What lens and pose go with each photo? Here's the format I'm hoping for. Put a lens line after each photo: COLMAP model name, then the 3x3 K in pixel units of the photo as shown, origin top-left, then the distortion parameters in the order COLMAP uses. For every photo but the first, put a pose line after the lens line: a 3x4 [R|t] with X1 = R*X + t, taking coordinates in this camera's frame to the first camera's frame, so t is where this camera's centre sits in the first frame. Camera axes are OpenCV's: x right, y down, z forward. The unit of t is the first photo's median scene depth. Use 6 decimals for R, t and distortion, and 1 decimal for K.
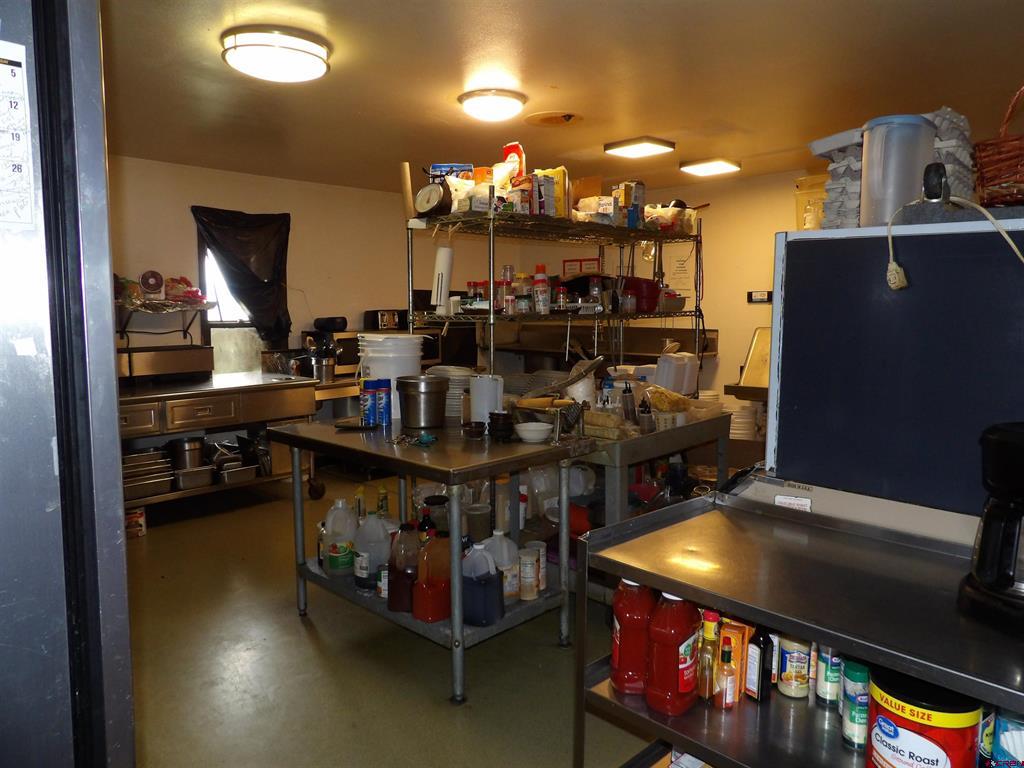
lens RADIAL K [[722.6, 0, 512.1], [0, 722.6, 383.1], [0, 0, 1]] dist [-0.024644, 0.001710]
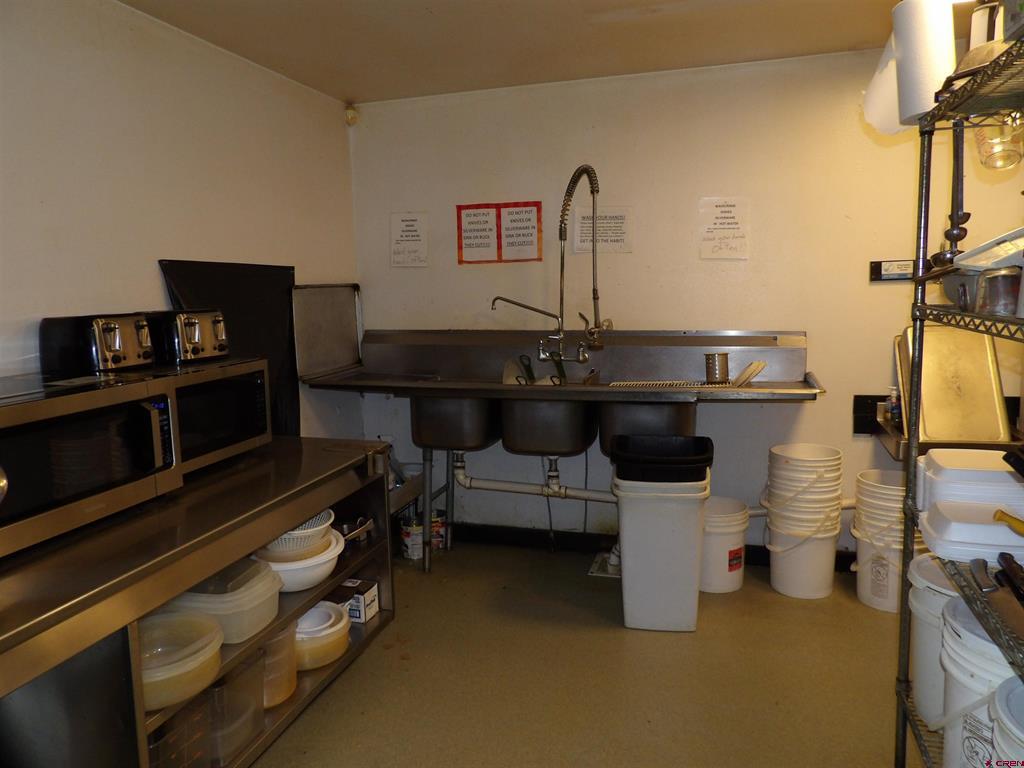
lens RADIAL K [[737.4, 0, 511.1], [0, 737.4, 382.8], [0, 0, 1]] dist [-0.001433, -0.000266]
pose [[0.869299, -0.077392, 0.488189, -0.182905], [0.070689, 0.996979, 0.032177, -0.066052], [-0.489205, 0.006538, 0.872144, 0.592001]]
